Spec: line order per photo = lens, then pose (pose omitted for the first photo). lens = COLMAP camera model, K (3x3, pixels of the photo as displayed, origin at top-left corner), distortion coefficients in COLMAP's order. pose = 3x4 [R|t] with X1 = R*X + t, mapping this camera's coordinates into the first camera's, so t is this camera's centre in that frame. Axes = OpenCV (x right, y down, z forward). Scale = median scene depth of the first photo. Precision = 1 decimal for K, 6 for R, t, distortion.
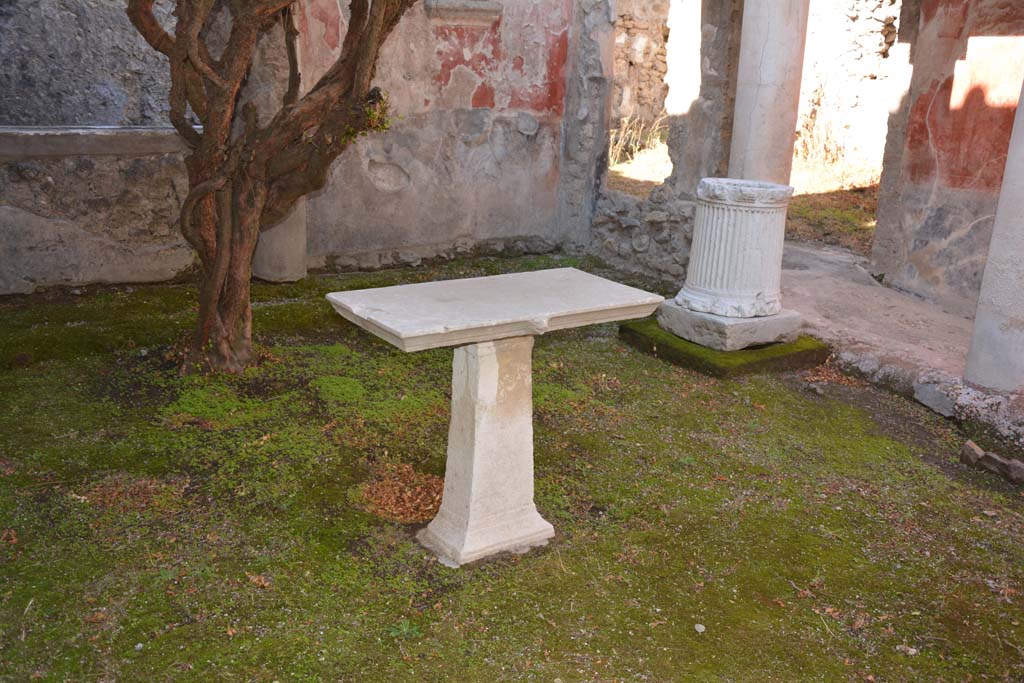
lens RADIAL K [[951.1, 0, 512.0], [0, 951.1, 341.5], [0, 0, 1]] dist [-0.080970, 0.164847]
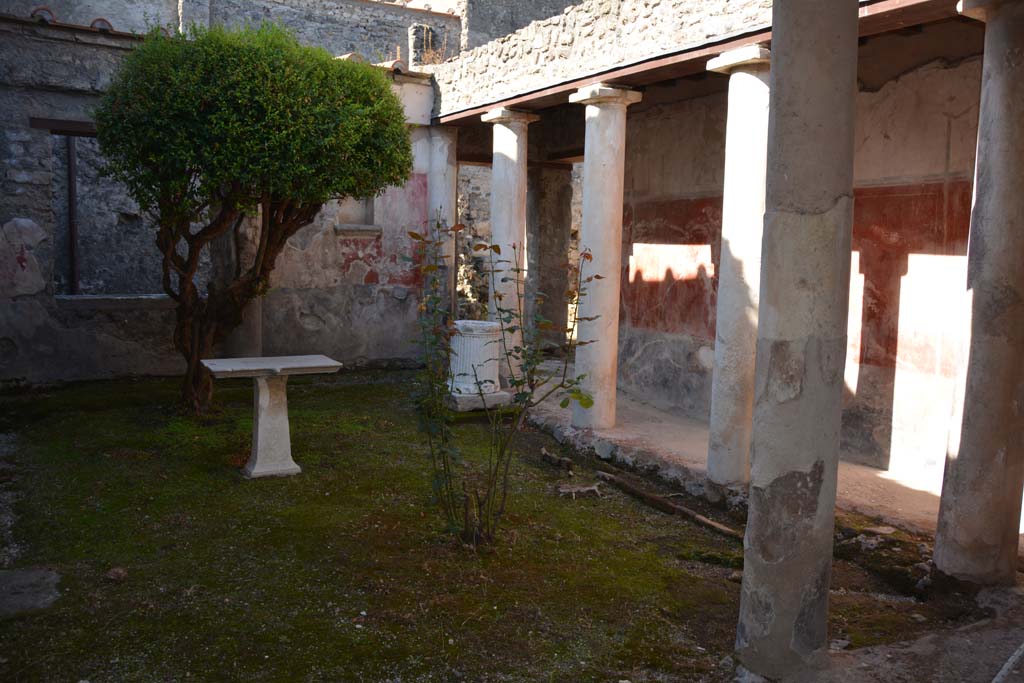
lens RADIAL K [[799.0, 0, 512.0], [0, 799.0, 341.5], [0, 0, 1]] dist [-0.166161, 0.126224]
pose [[0.998082, 0.001295, -0.061892, 0.335240], [-0.011693, 0.985727, -0.167942, 0.106514], [0.060791, 0.168344, 0.983852, -0.428054]]
